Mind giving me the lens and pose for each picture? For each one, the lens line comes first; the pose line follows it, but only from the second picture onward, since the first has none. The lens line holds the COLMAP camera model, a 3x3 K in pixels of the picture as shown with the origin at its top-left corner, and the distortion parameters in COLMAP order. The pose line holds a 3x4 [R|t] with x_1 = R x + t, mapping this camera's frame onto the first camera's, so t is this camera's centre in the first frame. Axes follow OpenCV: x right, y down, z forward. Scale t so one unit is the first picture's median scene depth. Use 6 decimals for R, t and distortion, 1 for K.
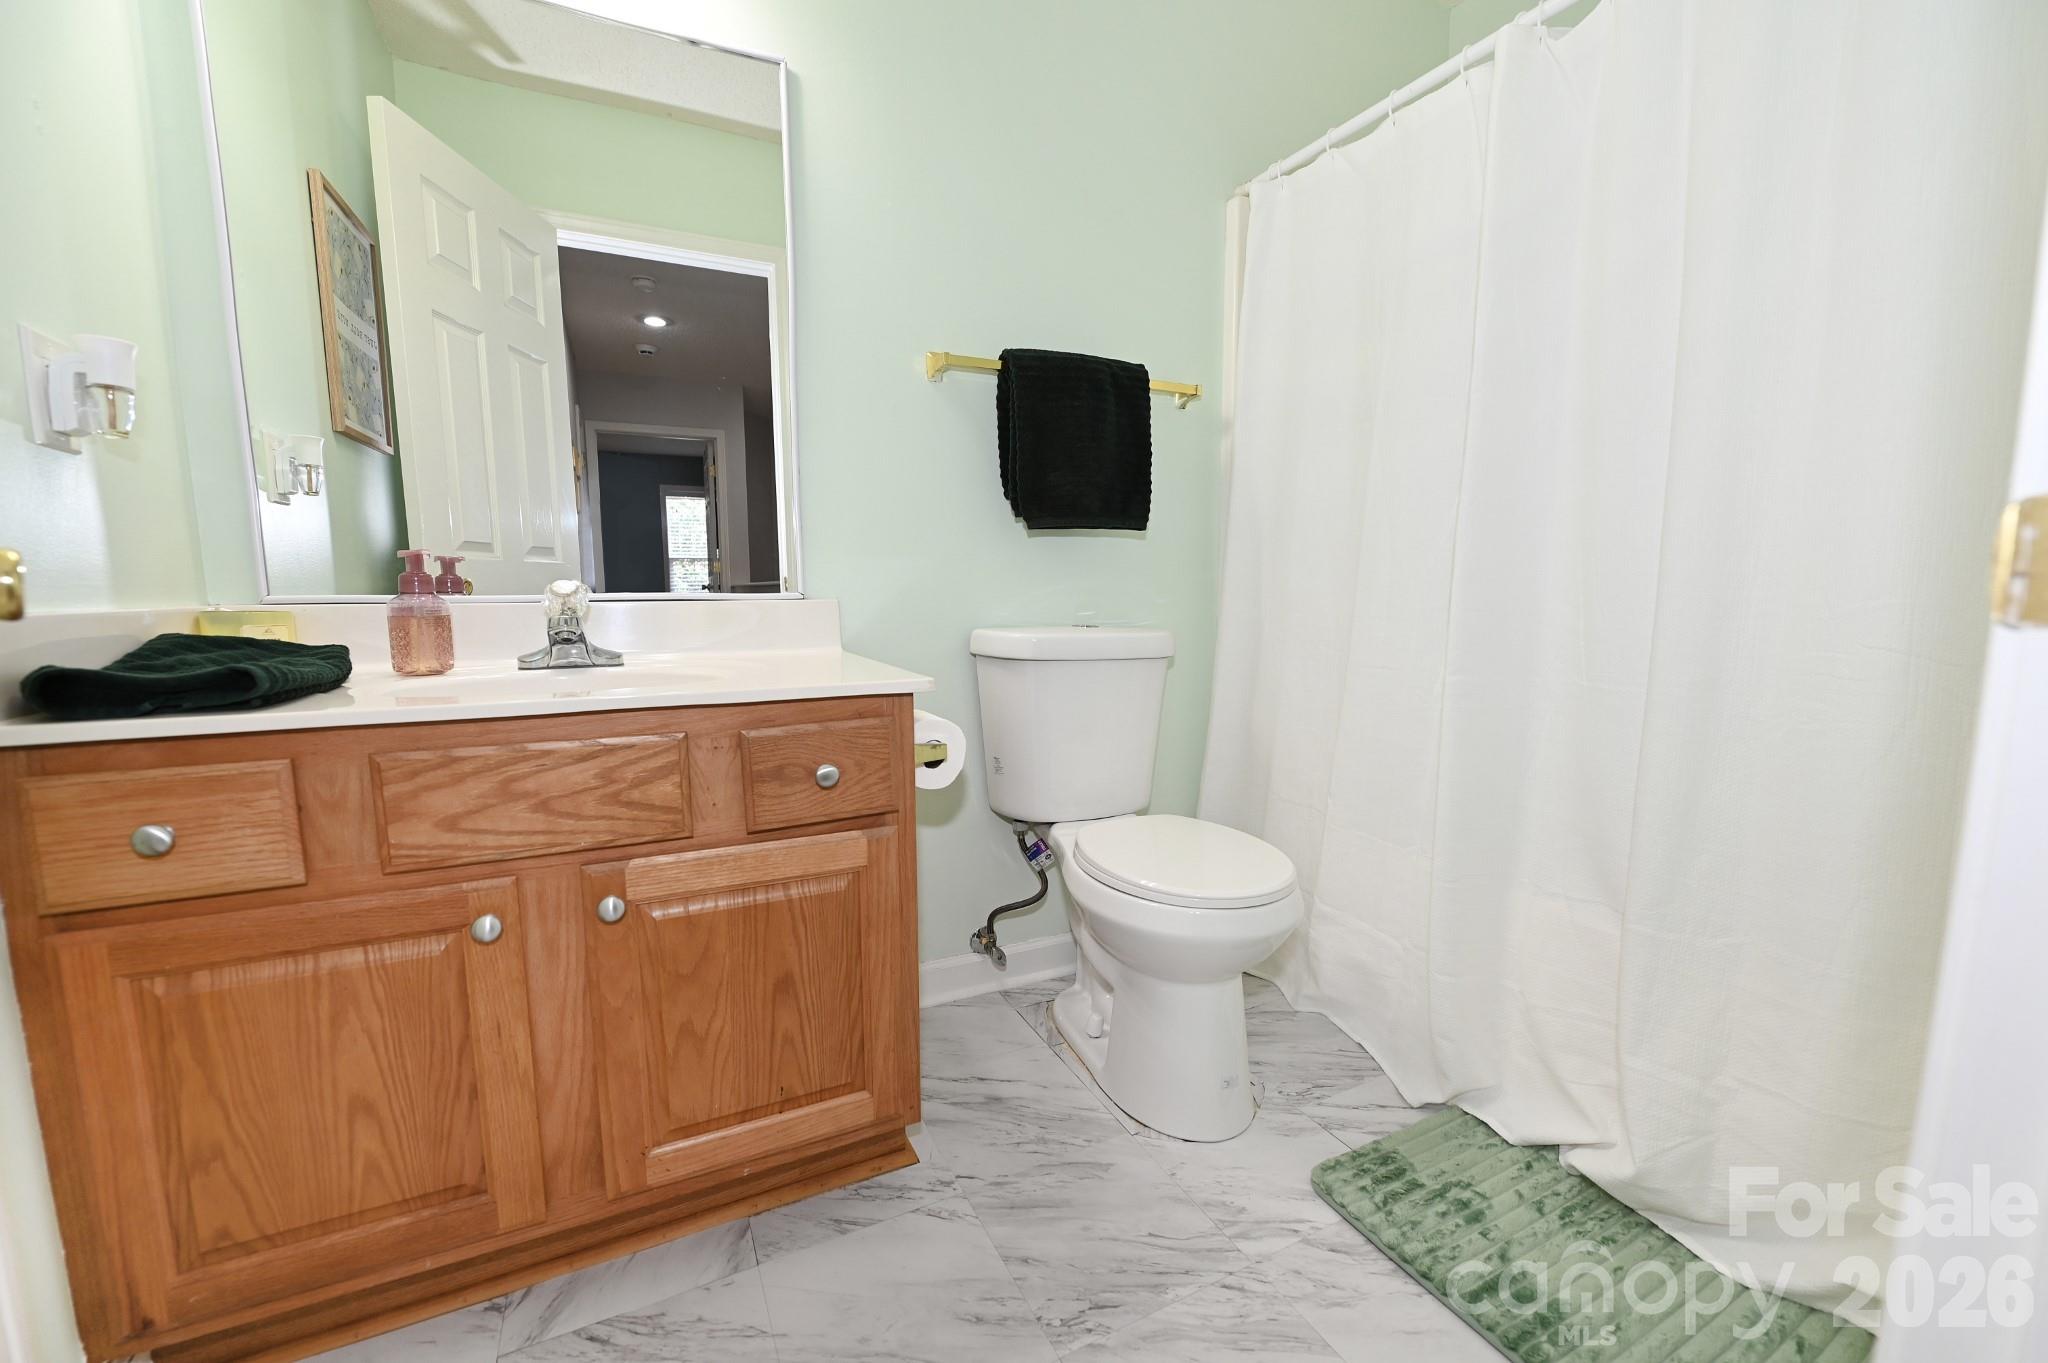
lens RADIAL K [[822.4, 0, 1033.2], [0, 822.4, 690.9], [0, 0, 1]] dist [-0.009276, -0.000862]
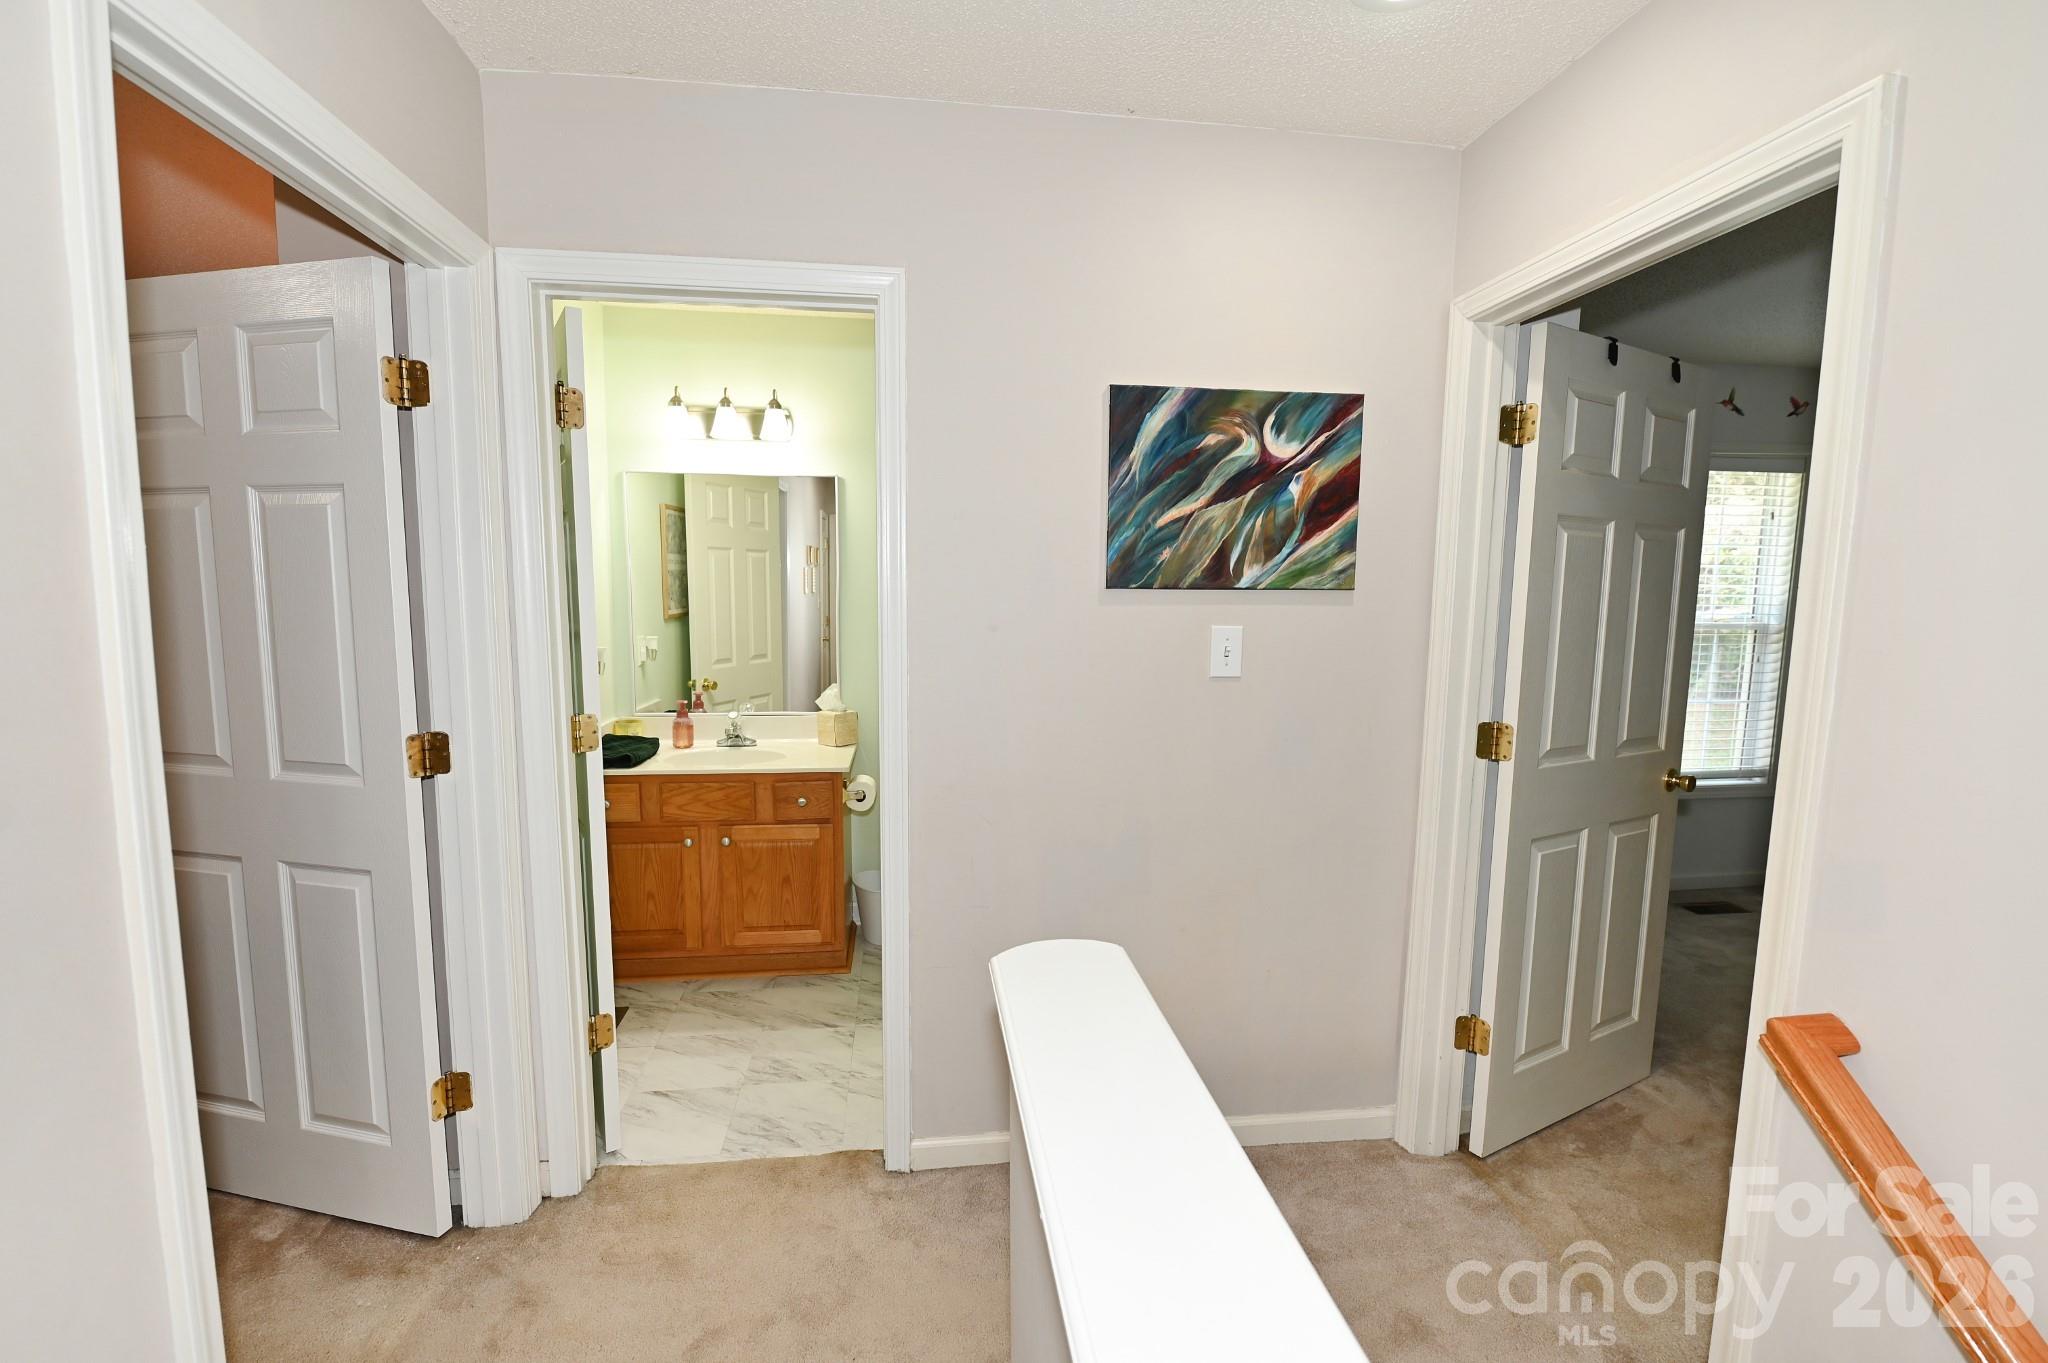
lens RADIAL K [[875.6, 0, 1024.0], [0, 875.6, 681.5], [0, 0, 1]] dist [-0.001217, 0.000012]
pose [[0.945774, 0.055282, -0.320088, 1.342428], [-0.059221, 0.998242, -0.002576, -0.330607], [0.319383, 0.021392, 0.947384, -1.498746]]
